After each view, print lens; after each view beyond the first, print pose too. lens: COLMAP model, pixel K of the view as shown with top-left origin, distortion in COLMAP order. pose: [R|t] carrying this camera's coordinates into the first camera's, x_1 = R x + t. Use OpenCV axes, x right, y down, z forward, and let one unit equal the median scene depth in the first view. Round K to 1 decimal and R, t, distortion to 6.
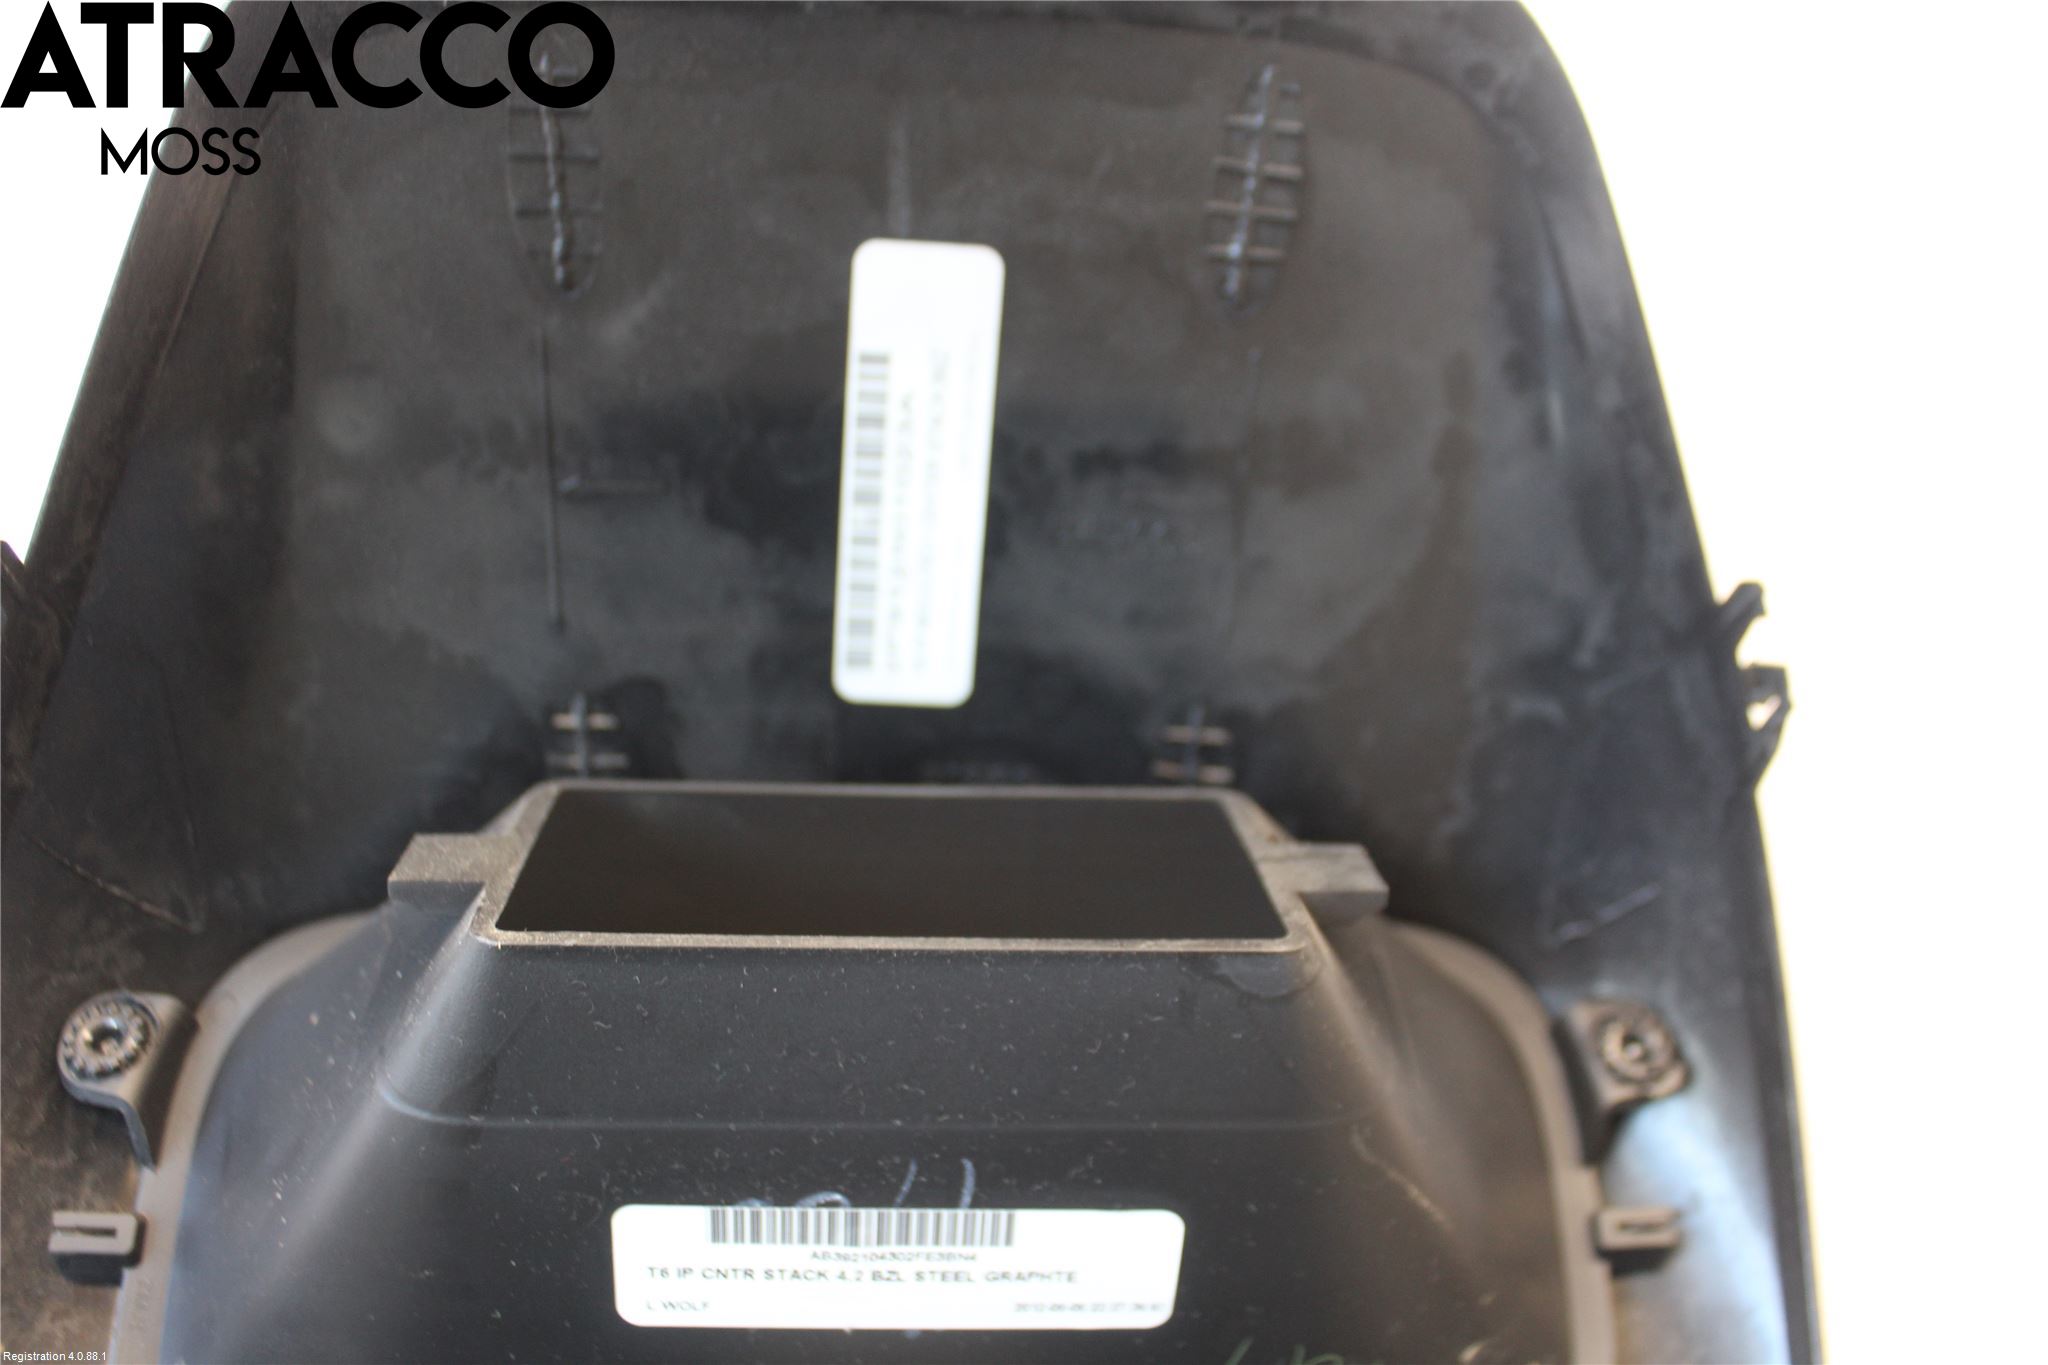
lens RADIAL K [[1944.8, 0, 1057.4], [0, 1944.8, 683.9], [0, 0, 1]] dist [-0.131302, 0.119306]
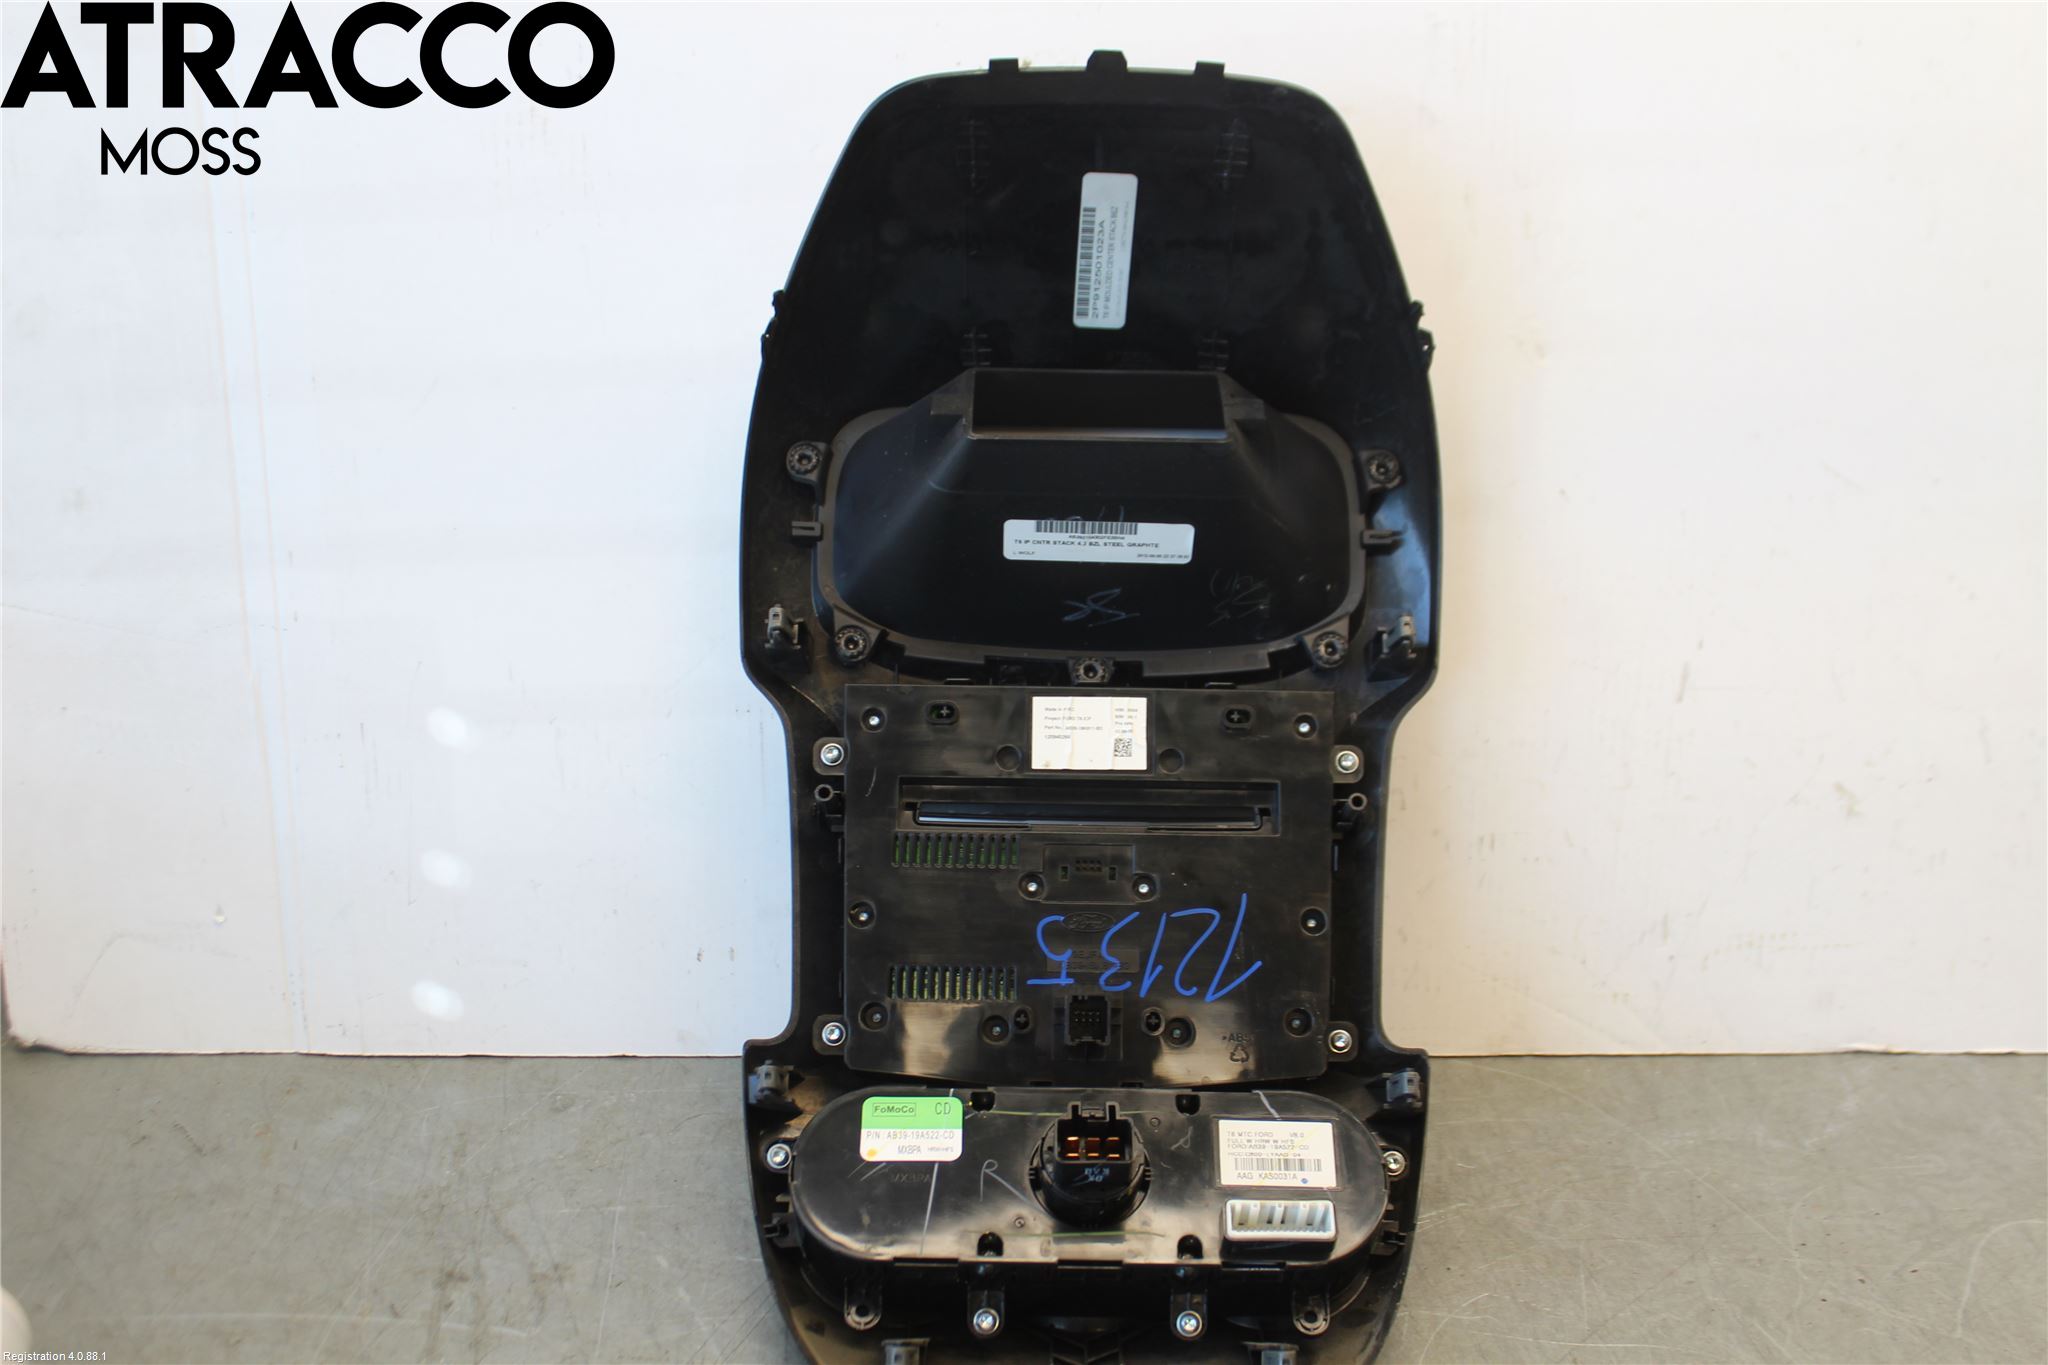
lens RADIAL K [[1944.8, 0, 1057.4], [0, 1944.8, 683.9], [0, 0, 1]] dist [-0.131302, 0.119306]
pose [[0.996280, 0.027007, -0.081838, 0.094865], [0.002247, 0.941164, 0.337943, -0.450143], [0.086149, -0.336870, 0.937602, -1.693182]]
